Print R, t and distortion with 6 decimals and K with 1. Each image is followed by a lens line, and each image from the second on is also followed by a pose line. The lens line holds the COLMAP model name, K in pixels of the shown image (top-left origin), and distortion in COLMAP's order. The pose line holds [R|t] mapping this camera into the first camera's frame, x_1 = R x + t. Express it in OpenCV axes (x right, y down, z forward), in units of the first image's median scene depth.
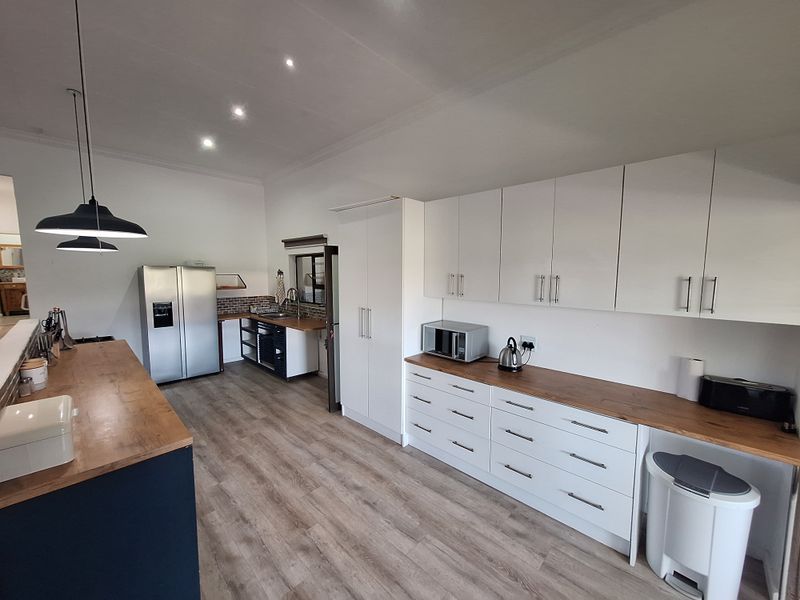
lens RADIAL K [[313.5, 0, 398.9], [0, 313.5, 299.7], [0, 0, 1]] dist [-0.000066, 0.001304]
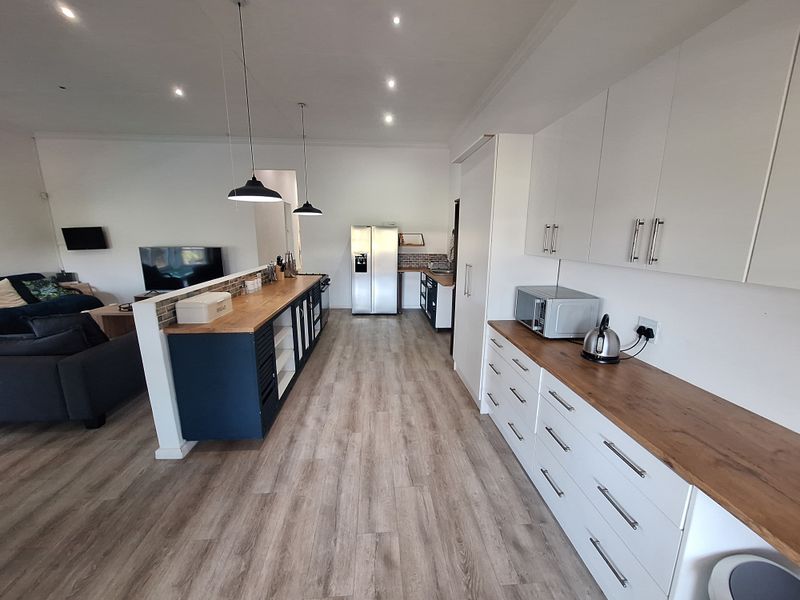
lens RADIAL K [[313.5, 0, 401.4], [0, 313.5, 301.5], [0, 0, 1]] dist [-0.000066, 0.001304]
pose [[0.744070, 0.138977, -0.653487, 0.466491], [-0.065959, 0.988627, 0.135149, 0.026791], [0.664838, -0.057457, 0.744775, 0.179613]]
